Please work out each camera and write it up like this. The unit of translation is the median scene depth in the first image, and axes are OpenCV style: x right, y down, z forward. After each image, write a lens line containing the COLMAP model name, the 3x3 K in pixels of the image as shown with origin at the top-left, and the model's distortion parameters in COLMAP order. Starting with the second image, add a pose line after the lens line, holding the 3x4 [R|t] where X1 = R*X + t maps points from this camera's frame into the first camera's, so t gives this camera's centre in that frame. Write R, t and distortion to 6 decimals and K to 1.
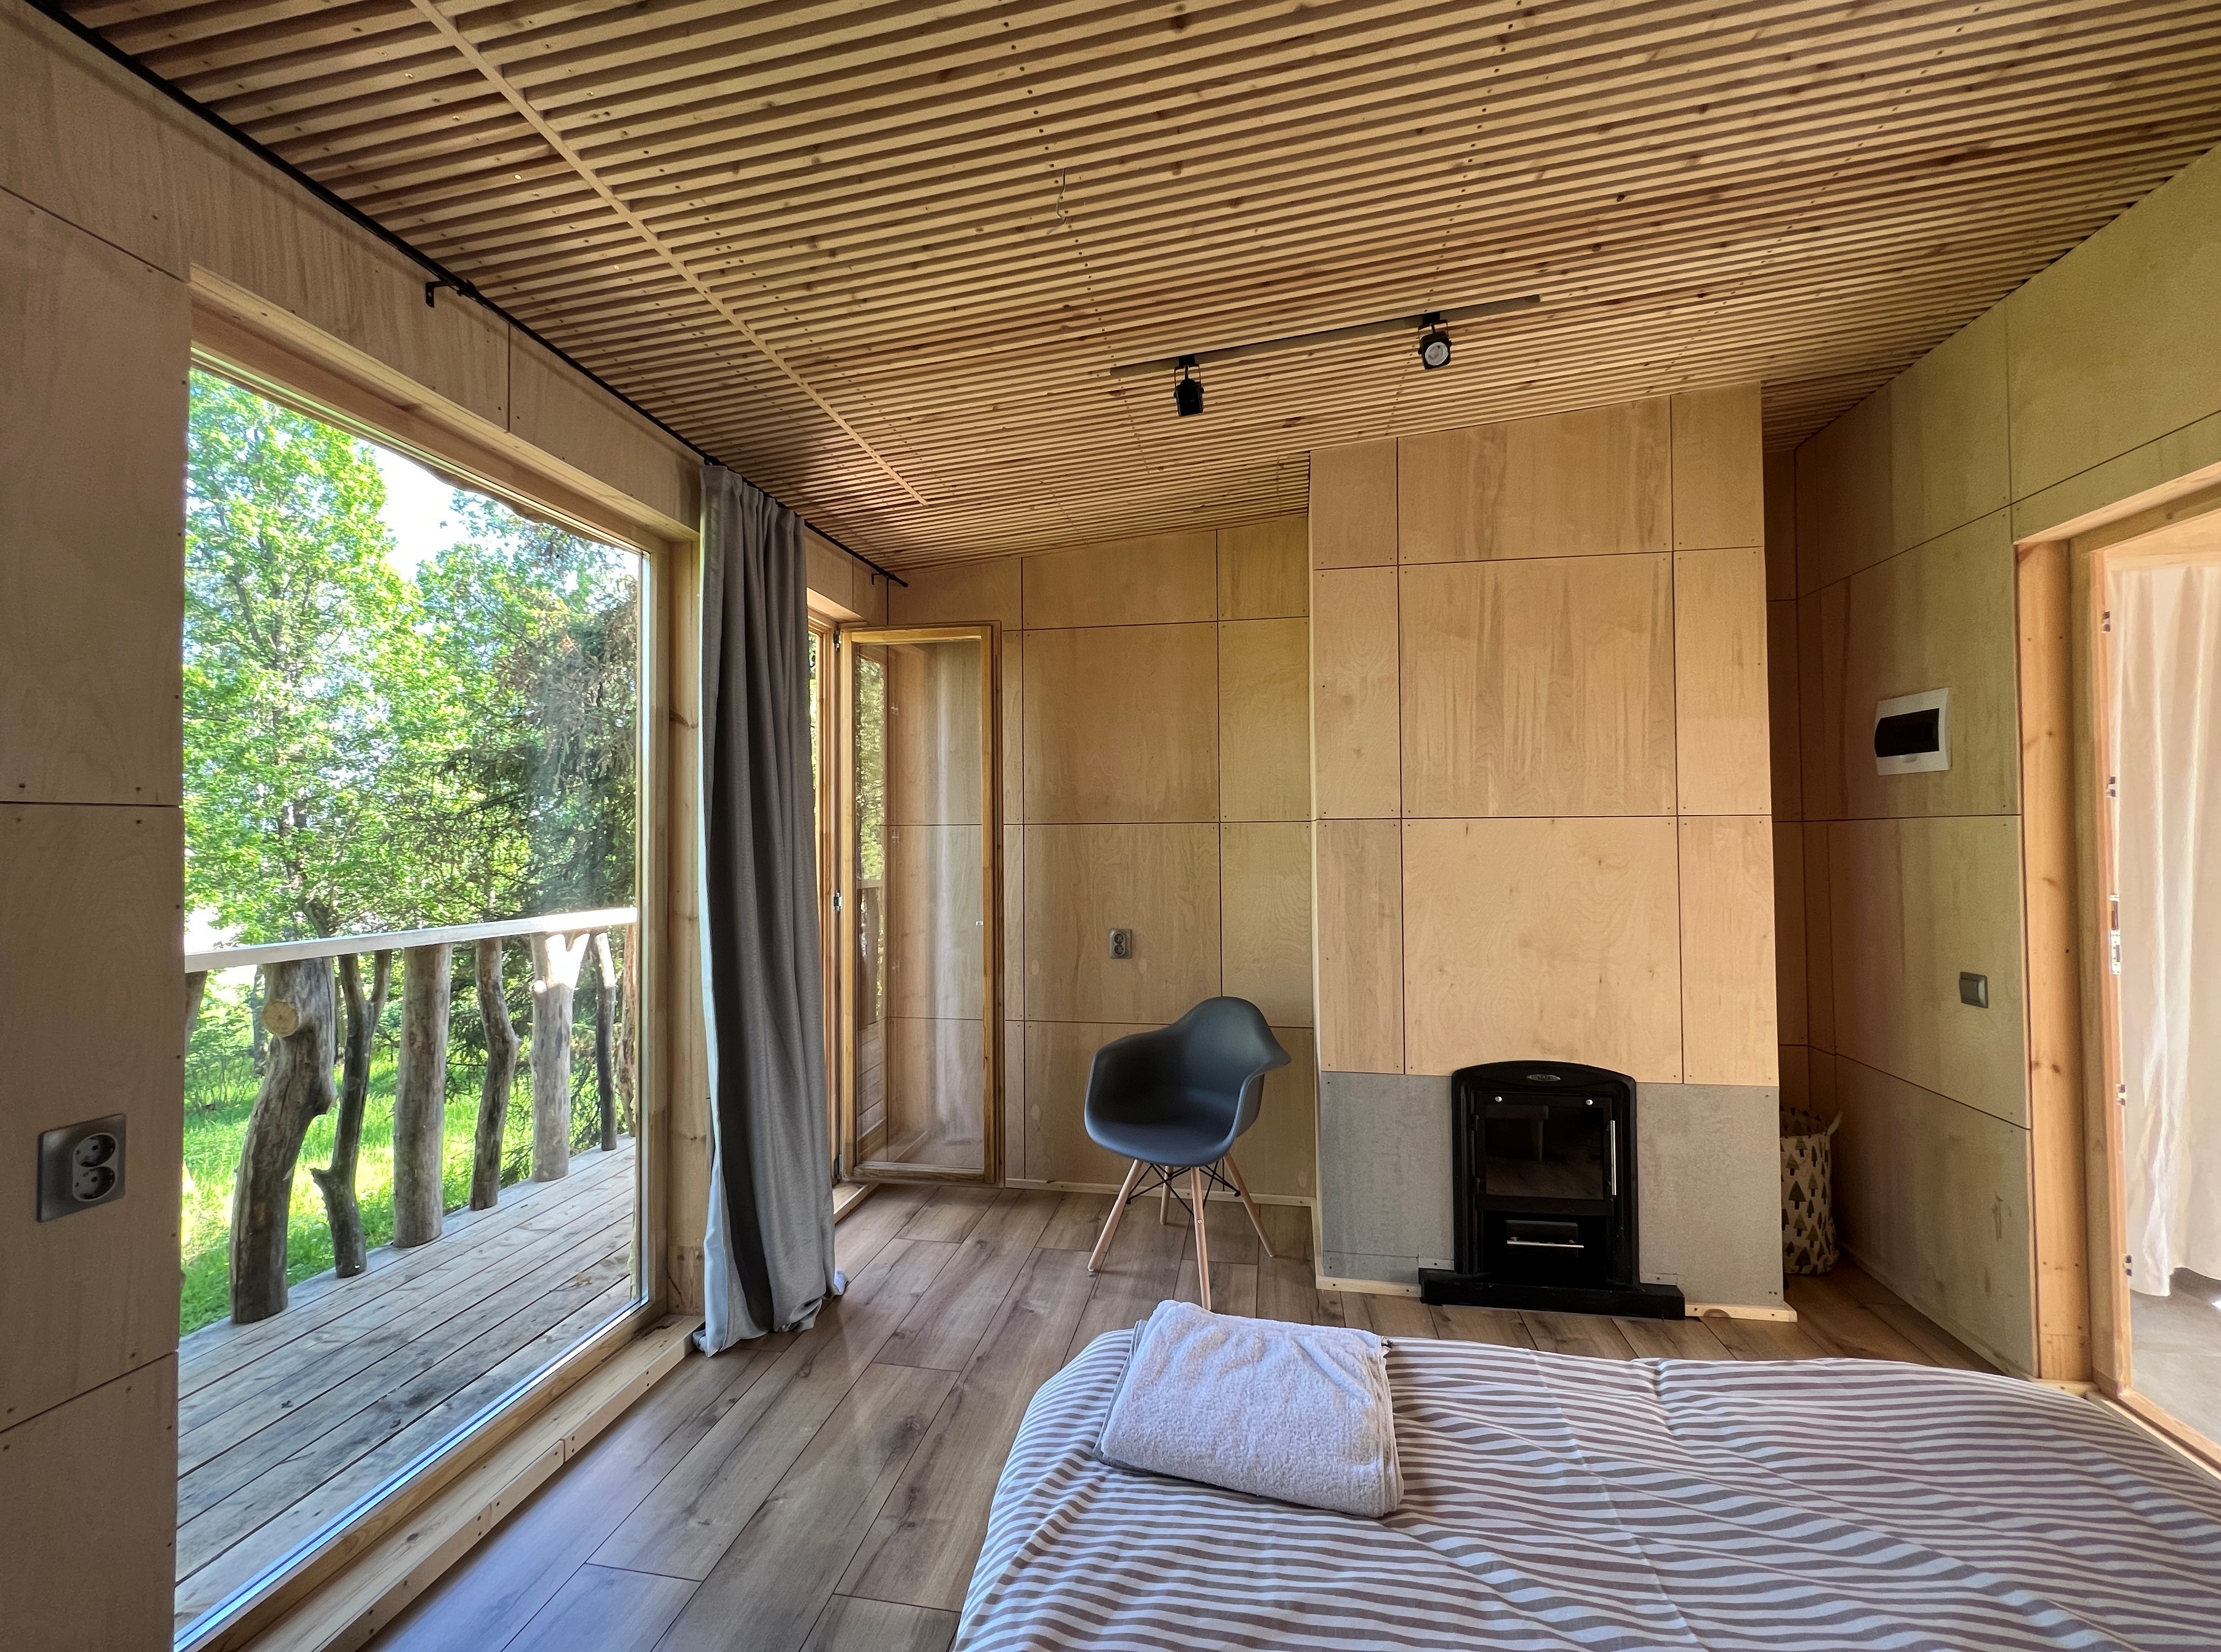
lens RADIAL K [[897.1, 0, 1110.5], [0, 897.1, 826.0], [0, 0, 1]] dist [-0.000536, 0.000155]
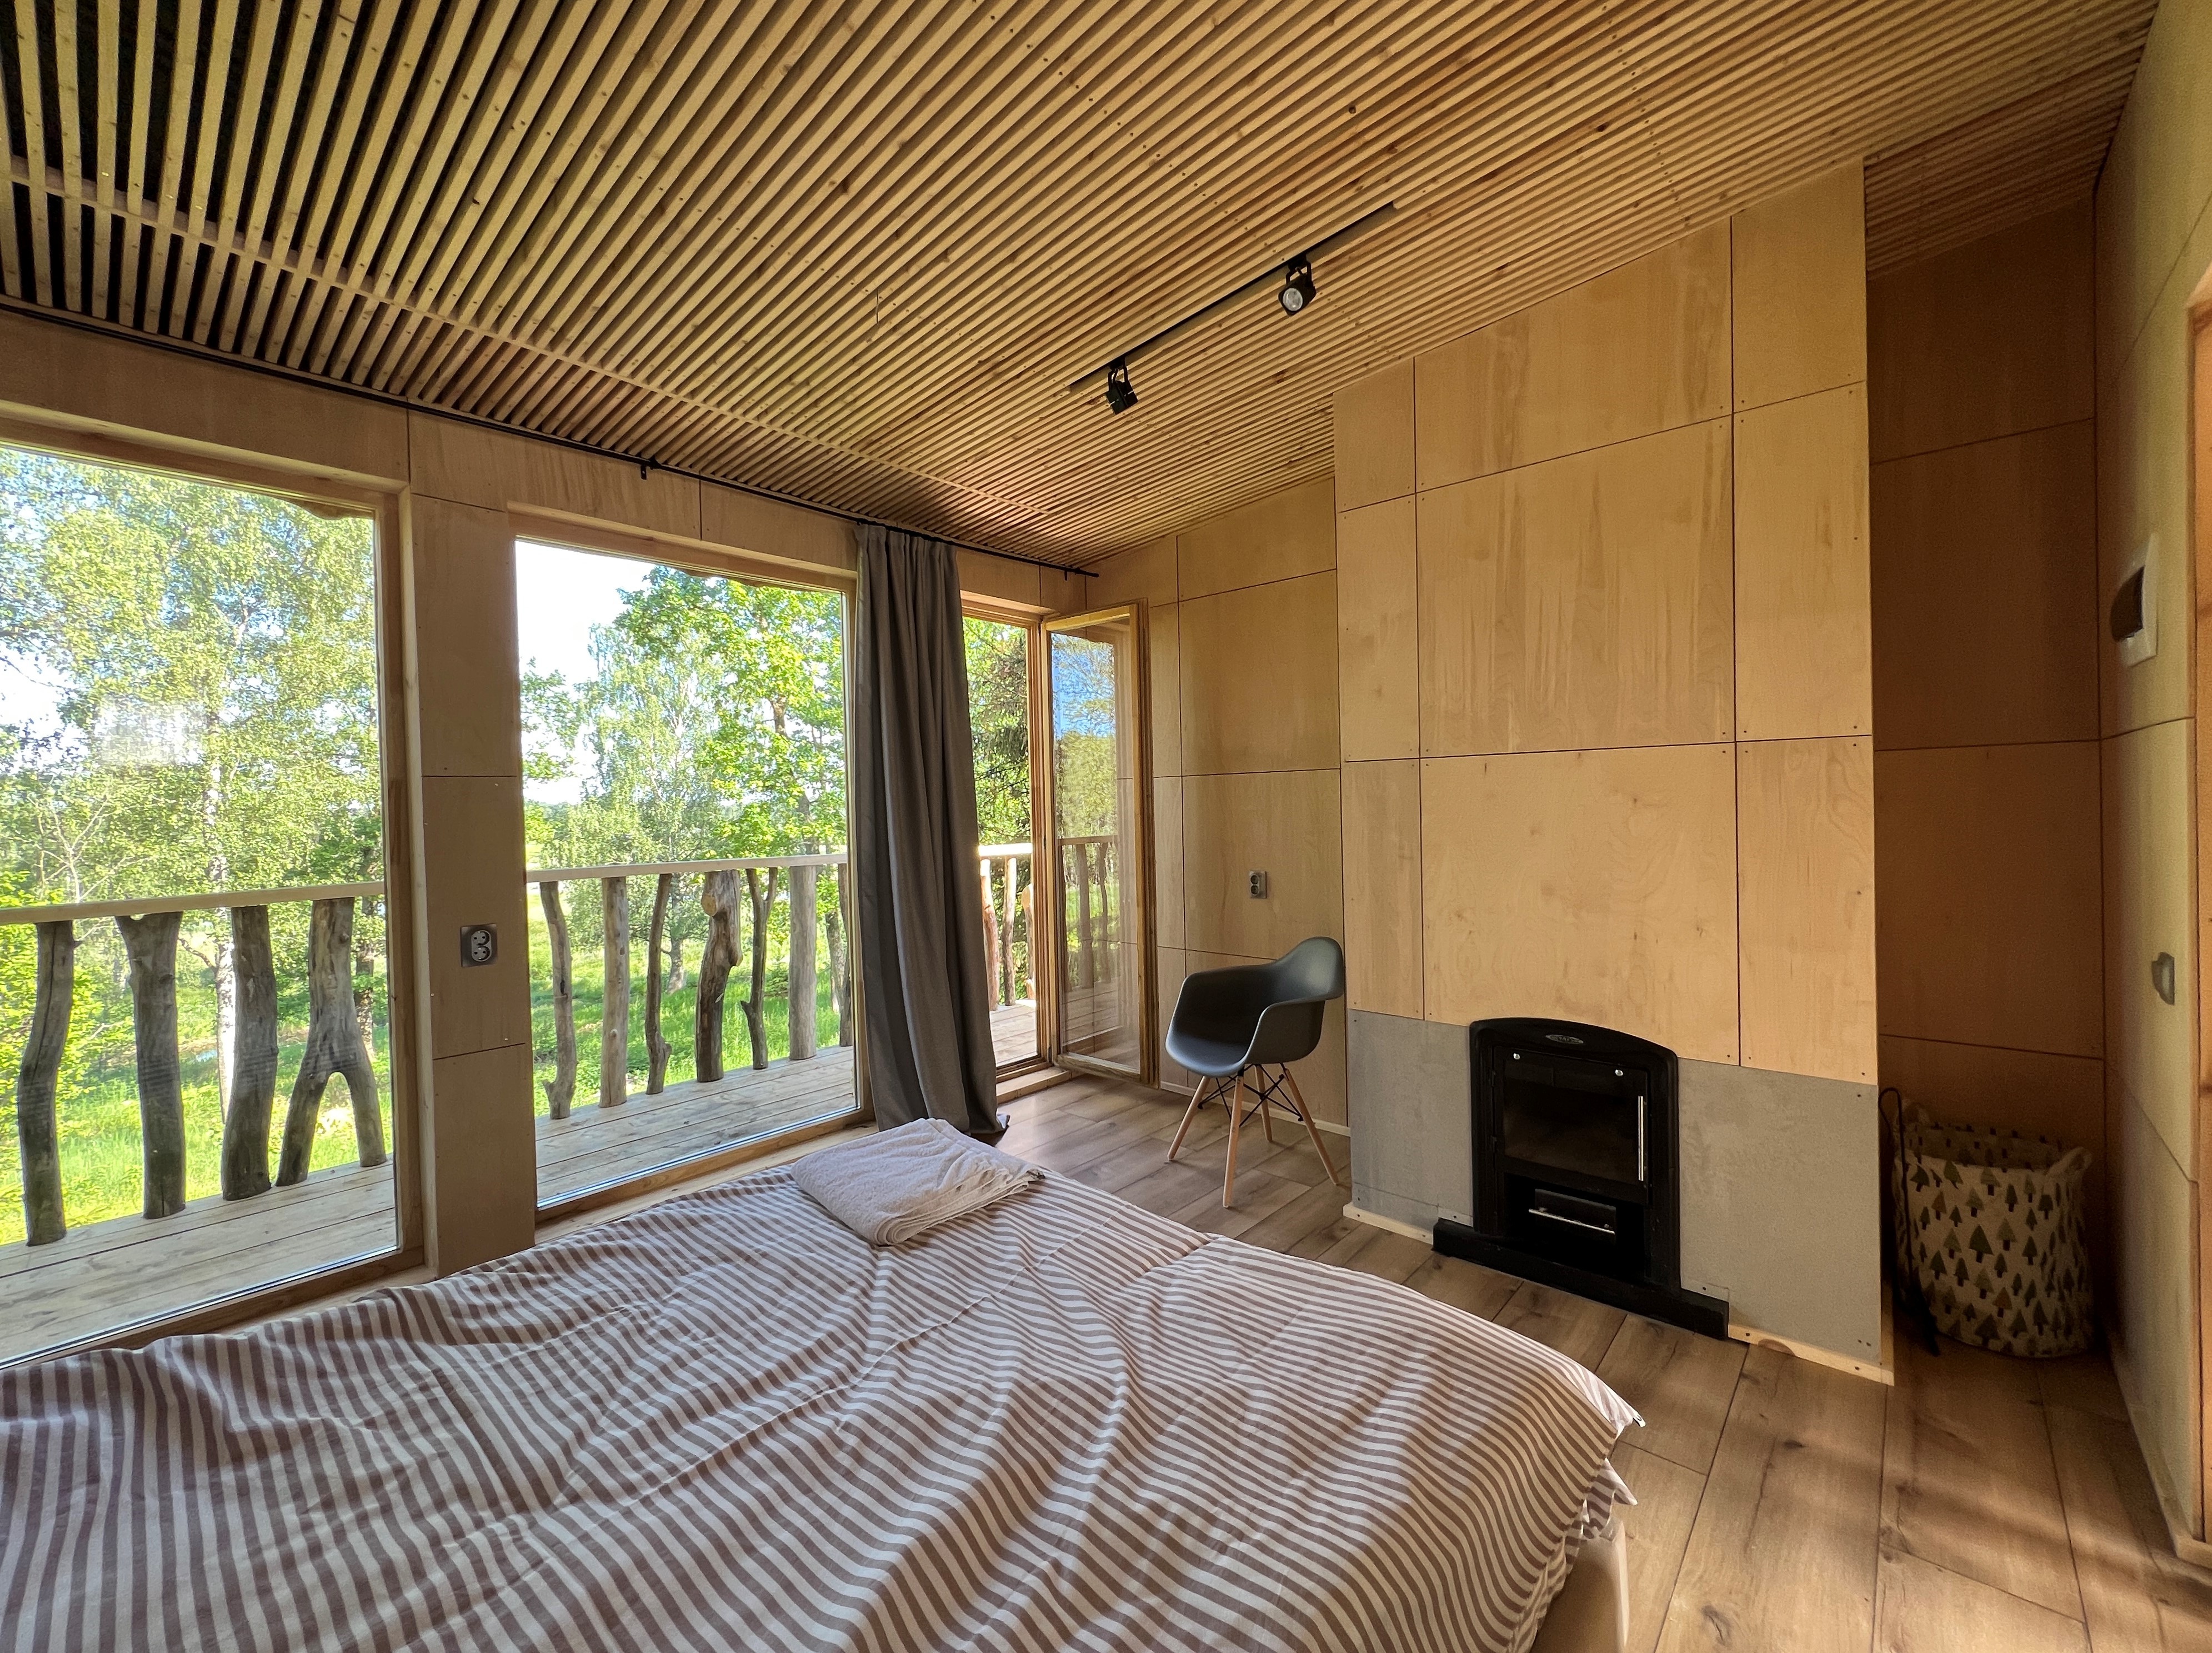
lens RADIAL K [[887.1, 0, 1106.0], [0, 887.1, 826.5], [0, 0, 1]] dist [-0.001550, -0.000162]
pose [[0.847274, 0.002482, -0.531151, 0.561088], [0.022056, 0.998962, 0.039851, 0.020408], [0.530699, -0.045479, 0.846339, 0.007471]]
